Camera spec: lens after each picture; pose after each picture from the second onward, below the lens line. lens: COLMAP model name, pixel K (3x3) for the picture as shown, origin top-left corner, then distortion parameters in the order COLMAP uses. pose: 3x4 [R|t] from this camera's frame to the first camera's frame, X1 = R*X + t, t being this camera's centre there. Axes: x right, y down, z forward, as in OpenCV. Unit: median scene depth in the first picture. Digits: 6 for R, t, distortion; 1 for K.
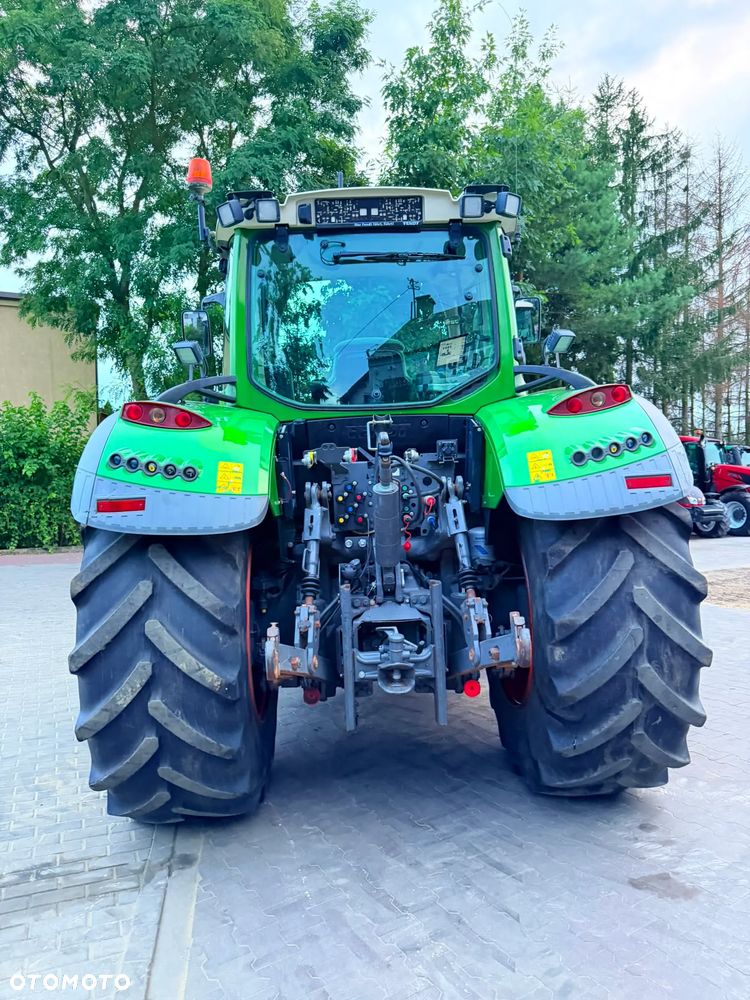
lens RADIAL K [[709.9, 0, 383.4], [0, 709.9, 499.9], [0, 0, 1]] dist [0.019385, -0.022343]
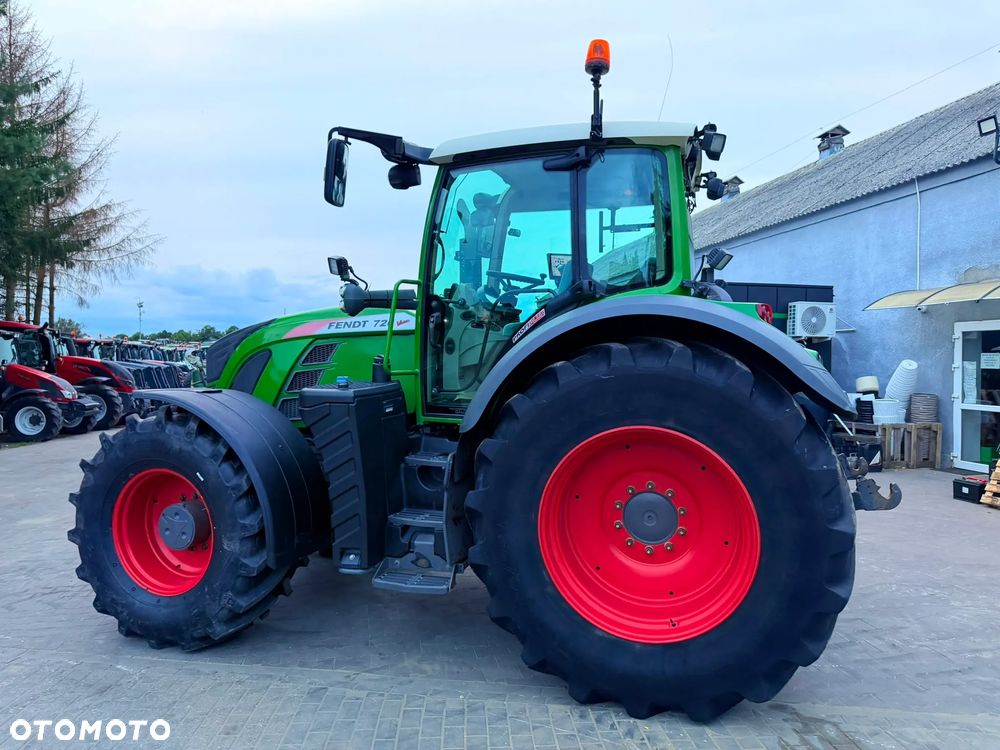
lens RADIAL K [[707.7, 0, 506.1], [0, 707.7, 370.2], [0, 0, 1]] dist [0.020863, -0.024133]
pose [[0.331629, 0.007029, 0.943384, -1.489444], [0.020923, 0.999672, -0.014803, -0.029190], [-0.943178, 0.024647, 0.331373, 1.010438]]
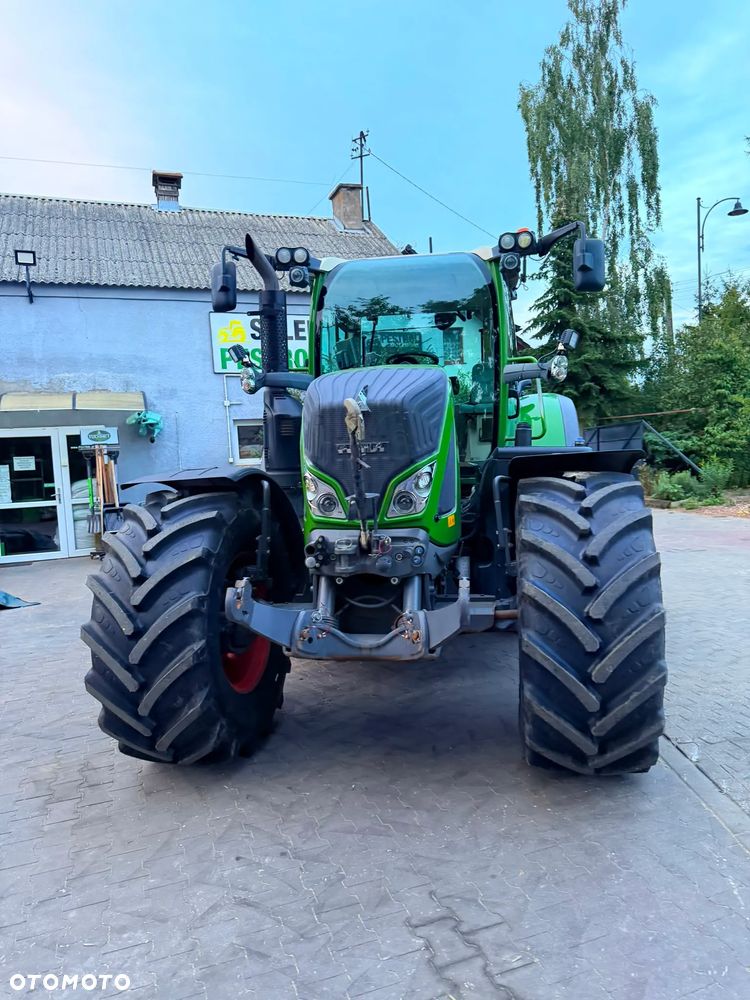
lens RADIAL K [[709.9, 0, 379.4], [0, 709.9, 500.4], [0, 0, 1]] dist [0.019385, -0.022343]
pose [[-0.979187, 0.055432, 0.195244, -0.274423], [0.073752, 0.993401, 0.087841, -0.072218], [-0.189086, 0.100412, -0.976813, 3.244048]]
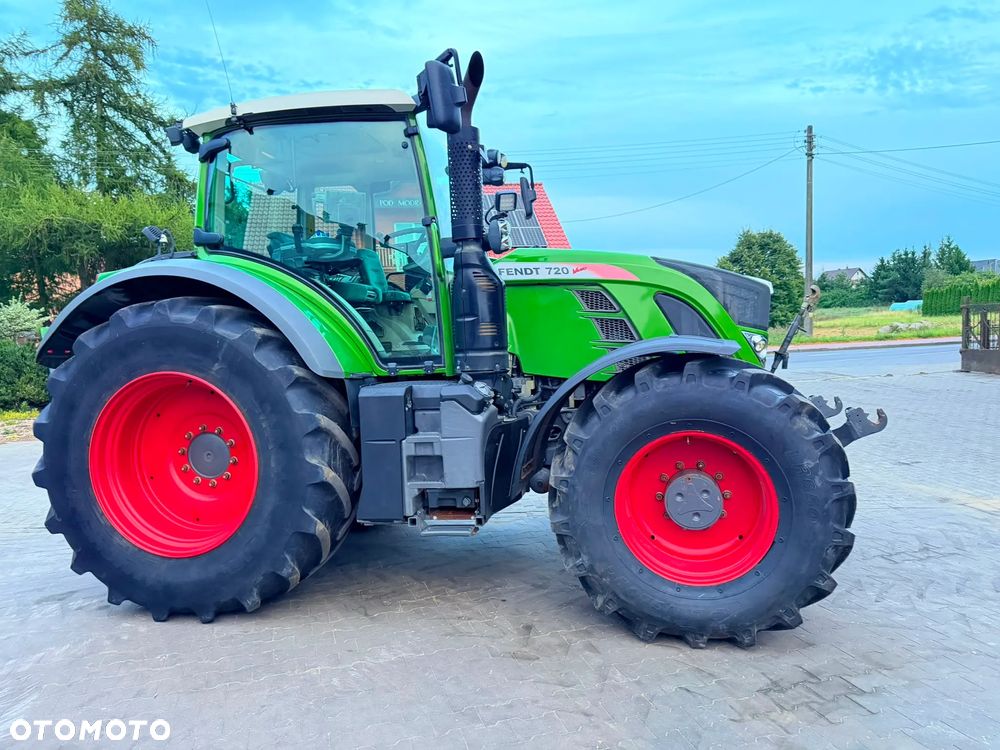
lens RADIAL K [[709.9, 0, 503.4], [0, 709.9, 373.2], [0, 0, 1]] dist [0.019385, -0.022343]
pose [[-0.235057, 0.088683, -0.967927, 1.478075], [0.017740, 0.996055, 0.086952, -0.087052], [0.971820, 0.003268, -0.235703, 2.078586]]
